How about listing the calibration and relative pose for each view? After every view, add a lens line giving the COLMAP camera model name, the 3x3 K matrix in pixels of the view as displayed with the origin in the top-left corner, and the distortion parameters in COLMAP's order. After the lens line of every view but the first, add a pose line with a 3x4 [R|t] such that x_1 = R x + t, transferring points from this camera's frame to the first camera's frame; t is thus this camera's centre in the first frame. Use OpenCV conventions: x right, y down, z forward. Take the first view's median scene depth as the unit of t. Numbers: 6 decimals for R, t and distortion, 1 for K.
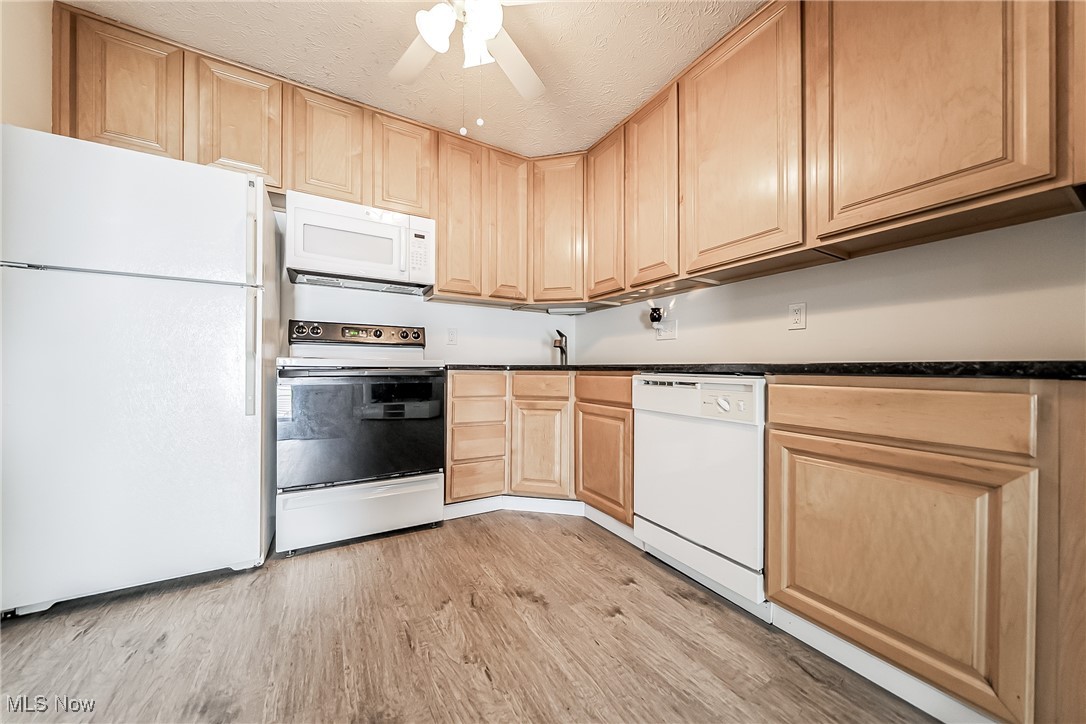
lens RADIAL K [[375.3, 0, 547.0], [0, 375.3, 370.0], [0, 0, 1]] dist [0.000242, -0.000544]
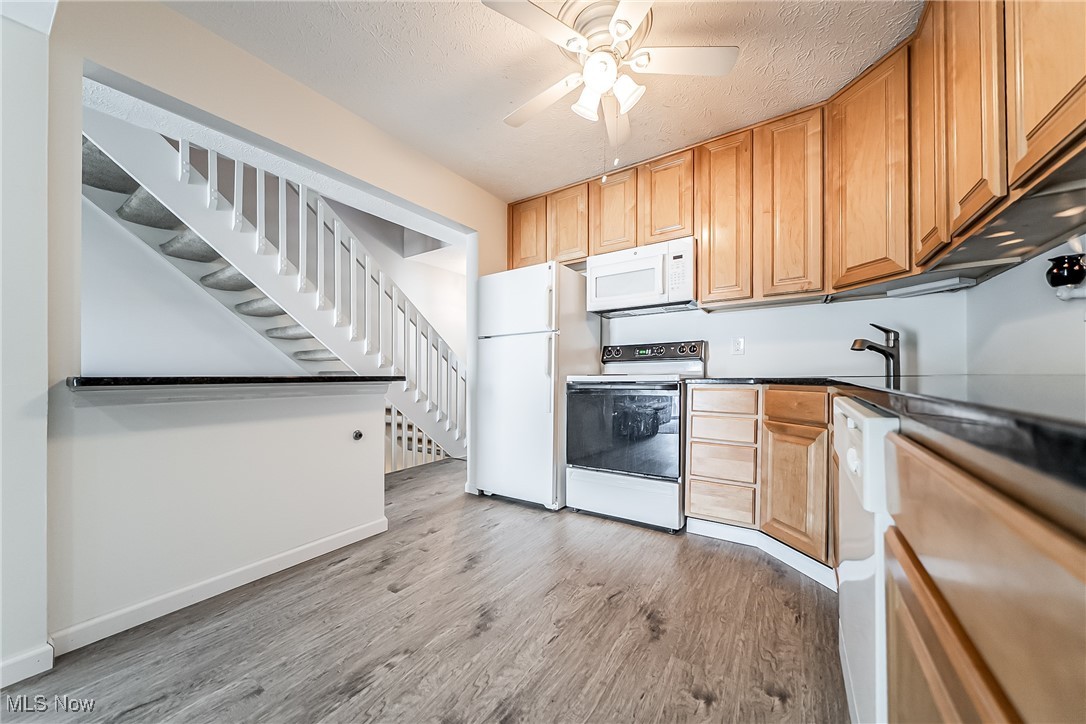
lens RADIAL K [[375.3, 0, 563.2], [0, 375.3, 372.6], [0, 0, 1]] dist [0.000242, -0.000544]
pose [[0.454821, -0.016643, -0.890427, 0.598370], [0.012802, 0.999844, -0.012149, -0.027317], [0.890491, -0.005874, 0.454964, 0.296973]]
